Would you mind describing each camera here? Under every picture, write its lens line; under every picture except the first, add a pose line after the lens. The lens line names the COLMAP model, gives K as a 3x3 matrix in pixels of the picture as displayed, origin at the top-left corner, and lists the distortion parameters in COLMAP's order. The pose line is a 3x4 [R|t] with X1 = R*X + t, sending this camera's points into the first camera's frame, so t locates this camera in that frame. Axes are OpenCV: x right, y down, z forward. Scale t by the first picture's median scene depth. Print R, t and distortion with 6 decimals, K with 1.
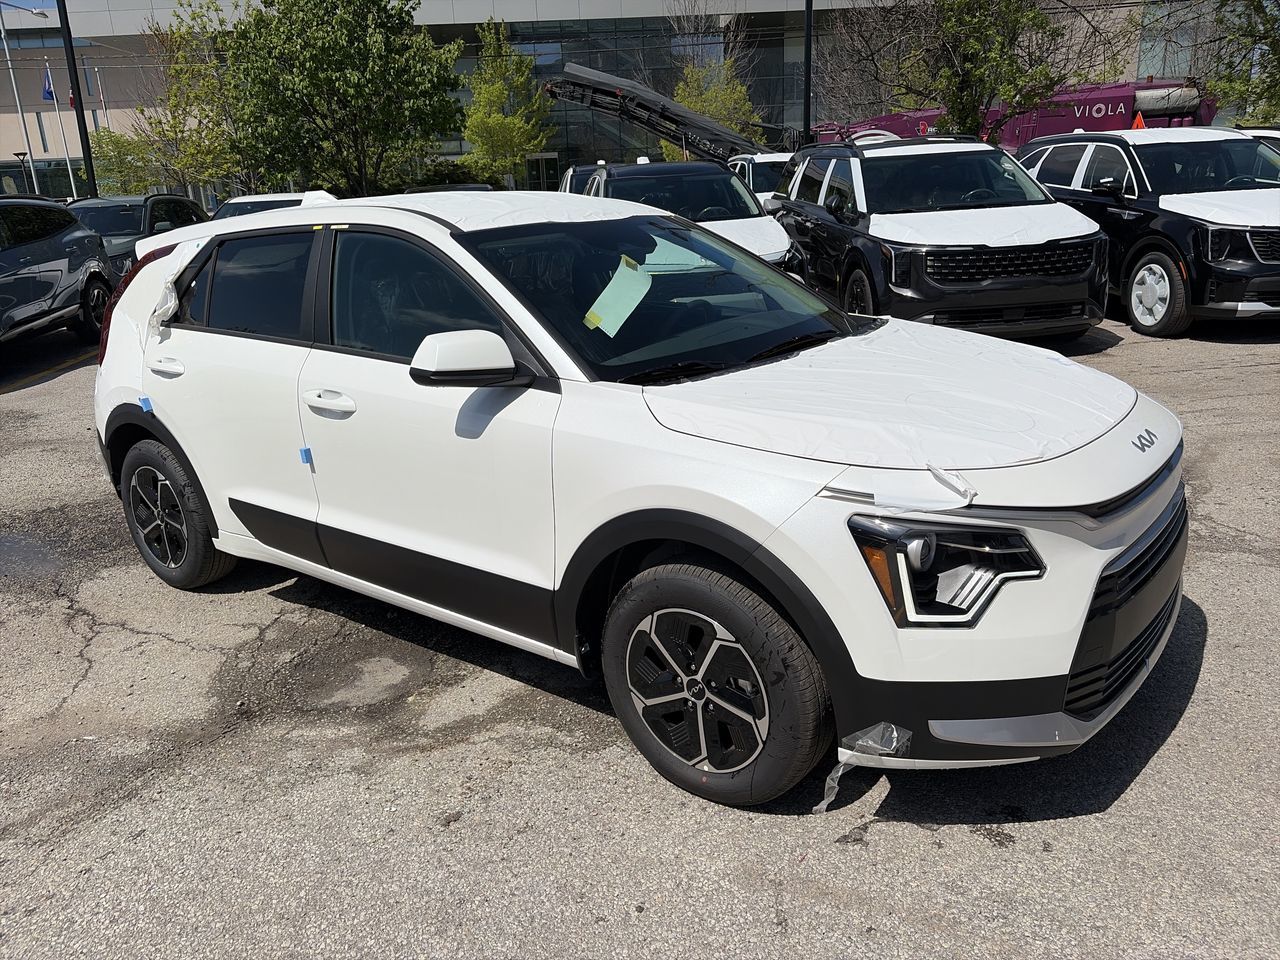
lens RADIAL K [[949.7, 0, 639.8], [0, 949.7, 510.5], [0, 0, 1]] dist [0.051278, -0.067278]
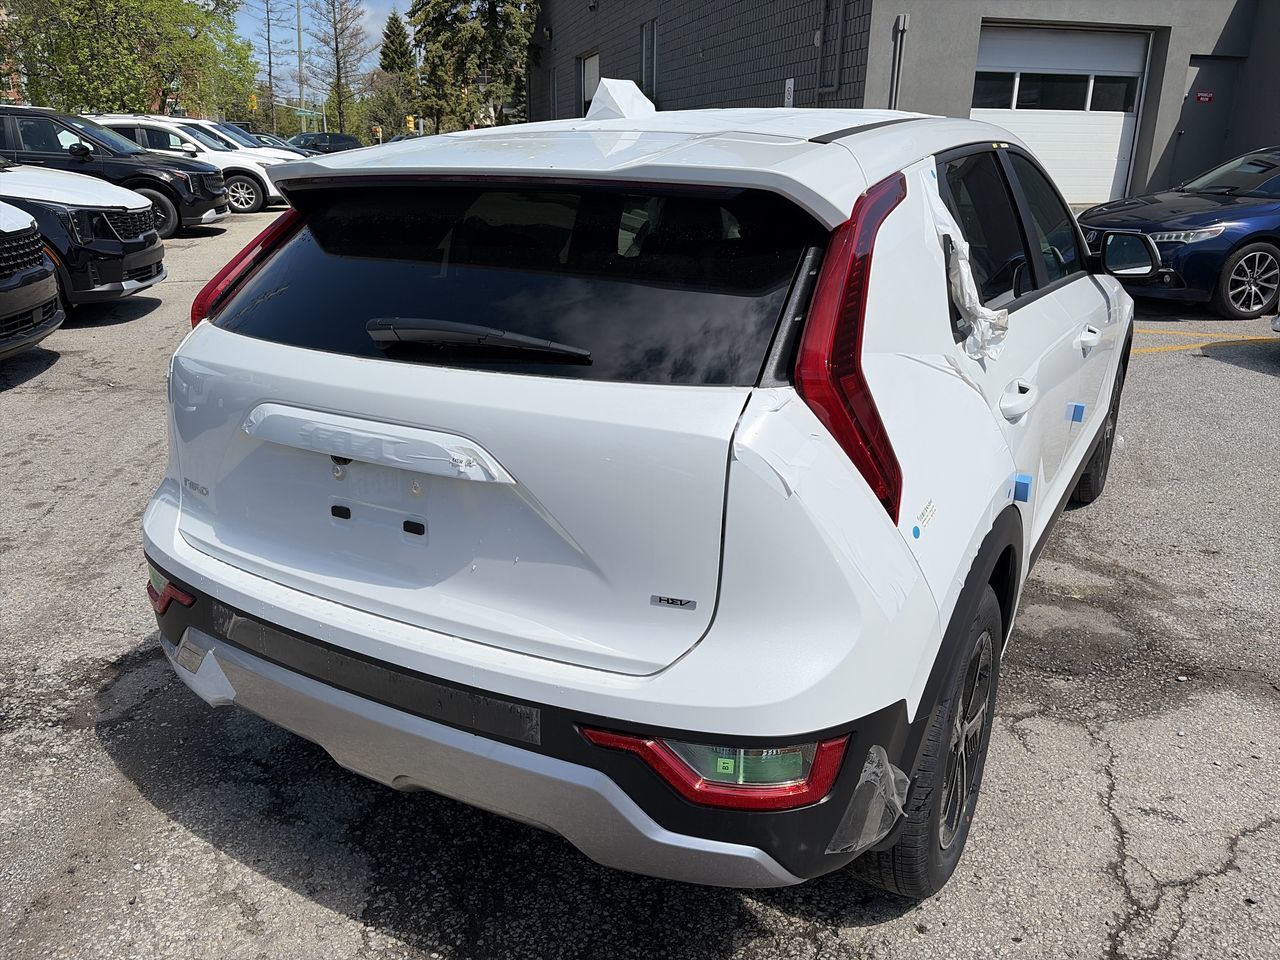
lens RADIAL K [[952.5, 0, 629.5], [0, 952.5, 506.3], [0, 0, 1]] dist [0.059867, -0.059759]
pose [[-0.120462, -0.297794, 0.946999, -1.141290], [0.320576, 0.891168, 0.321016, -0.388332], [-0.939532, 0.342256, -0.011886, 1.414298]]
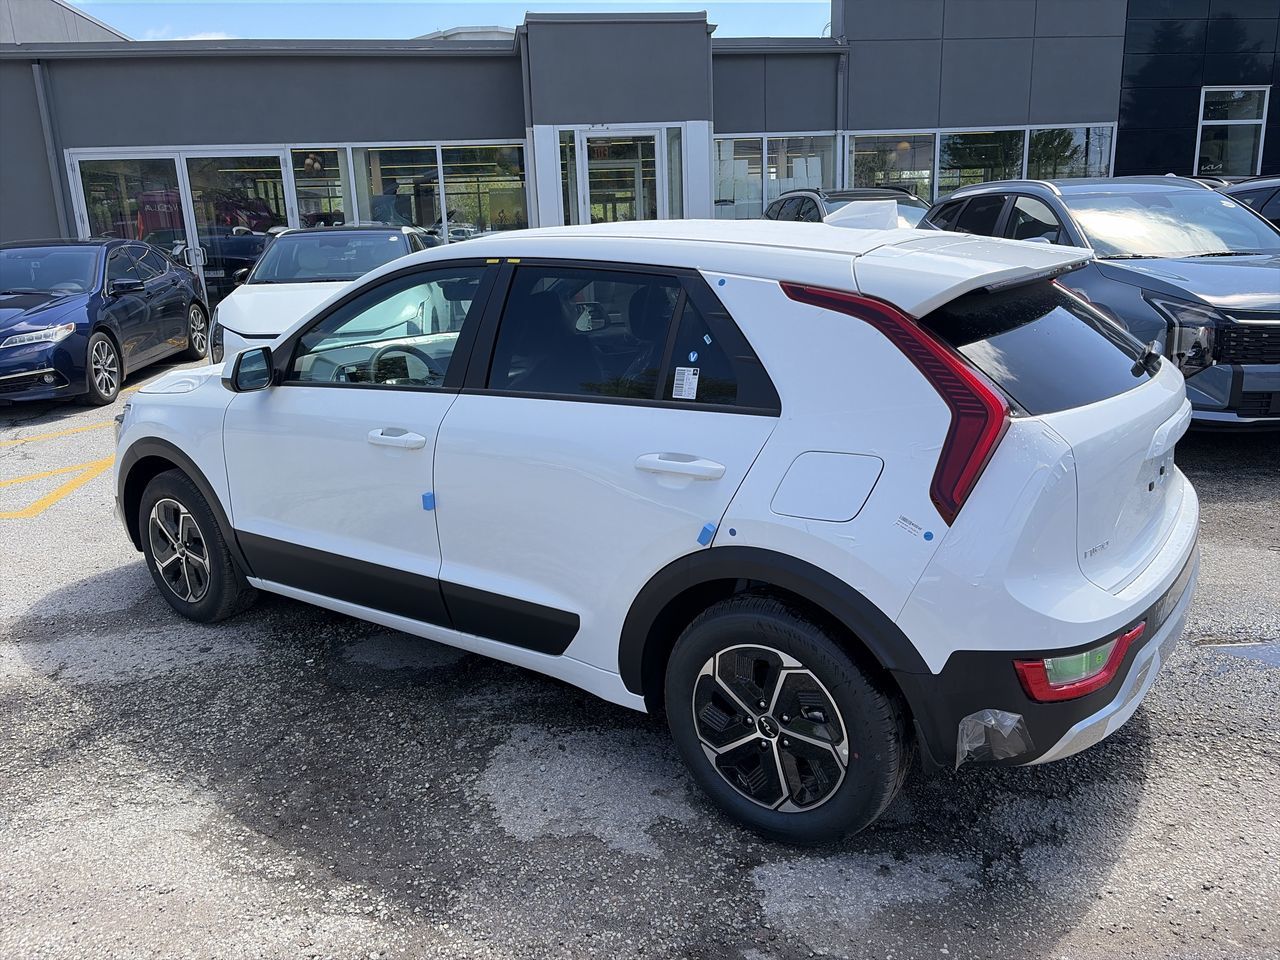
lens RADIAL K [[966.4, 0, 640.0], [0, 966.4, 480.0], [0, 0, 1]] dist [0.013562, 0.016252]
pose [[-0.996013, 0.088760, -0.008979, -0.205860], [0.068666, 0.826976, 0.558028, -0.743137], [0.056956, 0.555186, -0.829773, 2.188449]]
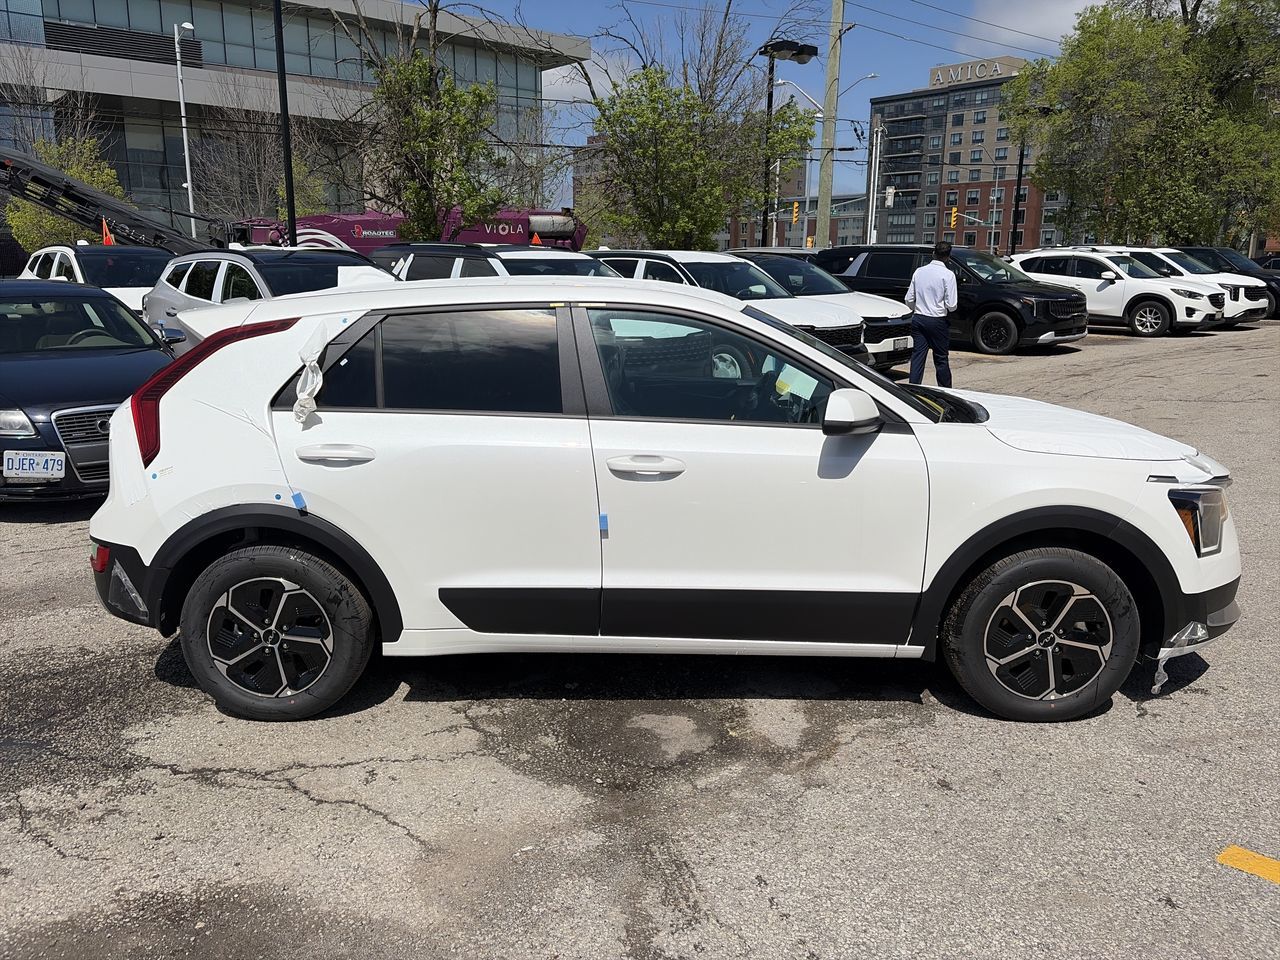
lens RADIAL K [[952.5, 0, 629.5], [0, 952.5, 506.3], [0, 0, 1]] dist [0.059867, -0.059759]
pose [[0.797926, -0.096140, 0.595039, -0.928199], [0.156315, 0.986429, -0.050236, -0.018683], [-0.582134, 0.133098, 0.802126, 0.164286]]
